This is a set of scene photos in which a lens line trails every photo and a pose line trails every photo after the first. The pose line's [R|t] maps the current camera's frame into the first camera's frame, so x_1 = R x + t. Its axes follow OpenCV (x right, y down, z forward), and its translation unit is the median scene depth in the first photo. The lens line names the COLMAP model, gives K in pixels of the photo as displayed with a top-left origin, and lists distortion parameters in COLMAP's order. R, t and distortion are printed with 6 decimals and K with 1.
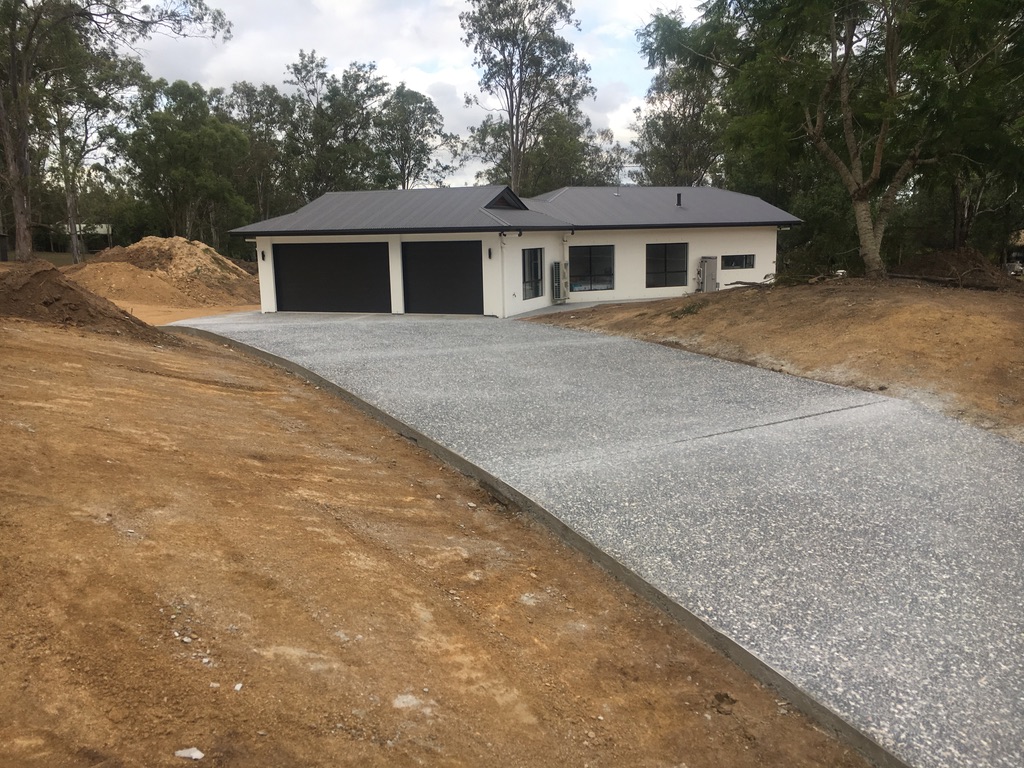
lens RADIAL K [[872.2, 0, 512.0], [0, 872.2, 384.0], [0, 0, 1]] dist [0.064374, -0.067763]
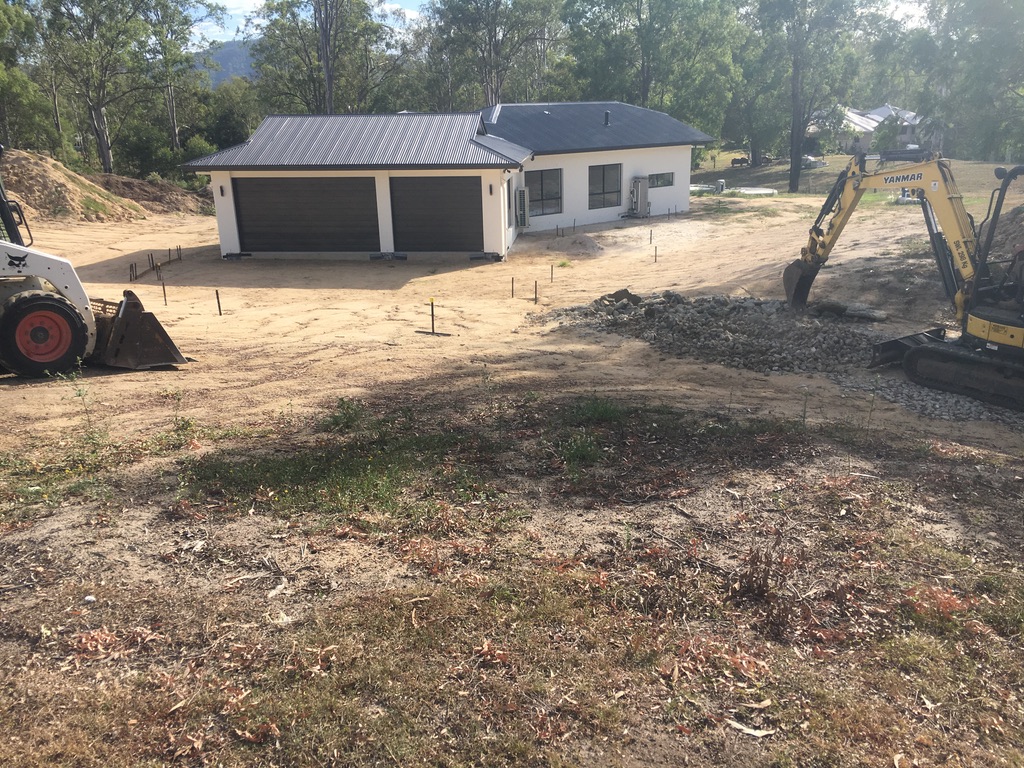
lens RADIAL K [[872.2, 0, 512.0], [0, 872.2, 384.0], [0, 0, 1]] dist [0.064374, -0.067763]
pose [[0.957384, -0.083771, 0.276402, -0.096938], [0.045582, 0.988844, 0.141809, -0.023685], [-0.285198, -0.123167, 0.950522, 0.009674]]
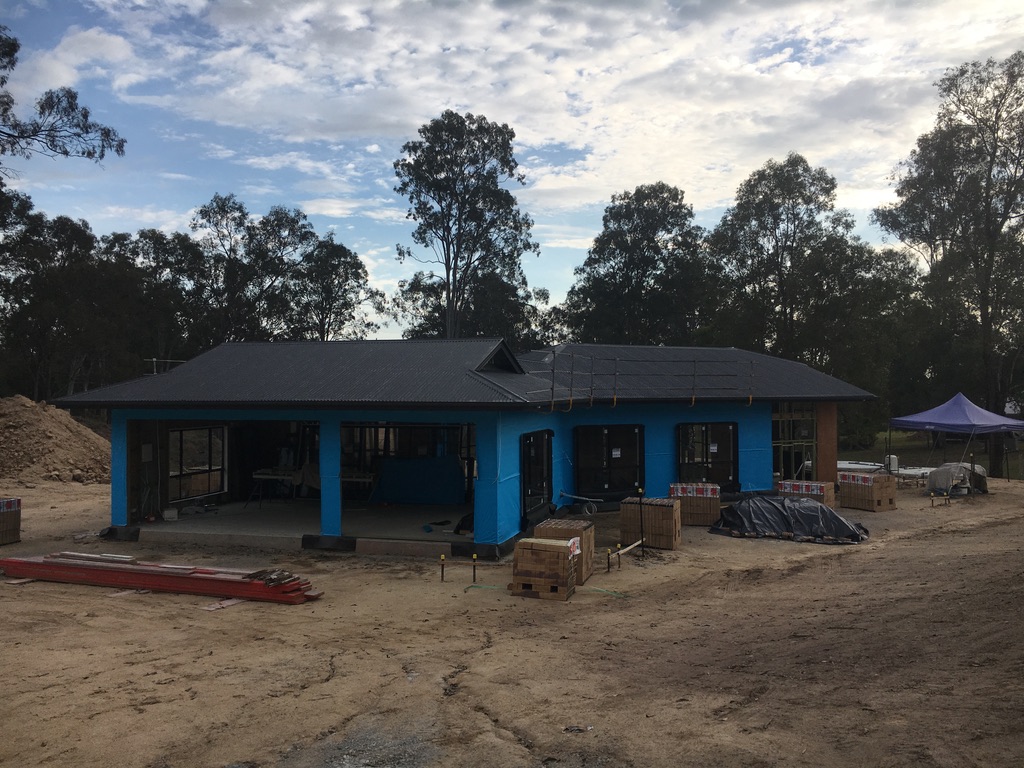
lens RADIAL K [[872.2, 0, 512.0], [0, 872.2, 384.0], [0, 0, 1]] dist [0.064374, -0.067763]
pose [[0.995051, 0.018434, 0.097642, -0.021158], [-0.000635, 0.983803, -0.179254, -0.022639], [-0.099365, 0.178305, 0.978945, 0.116805]]
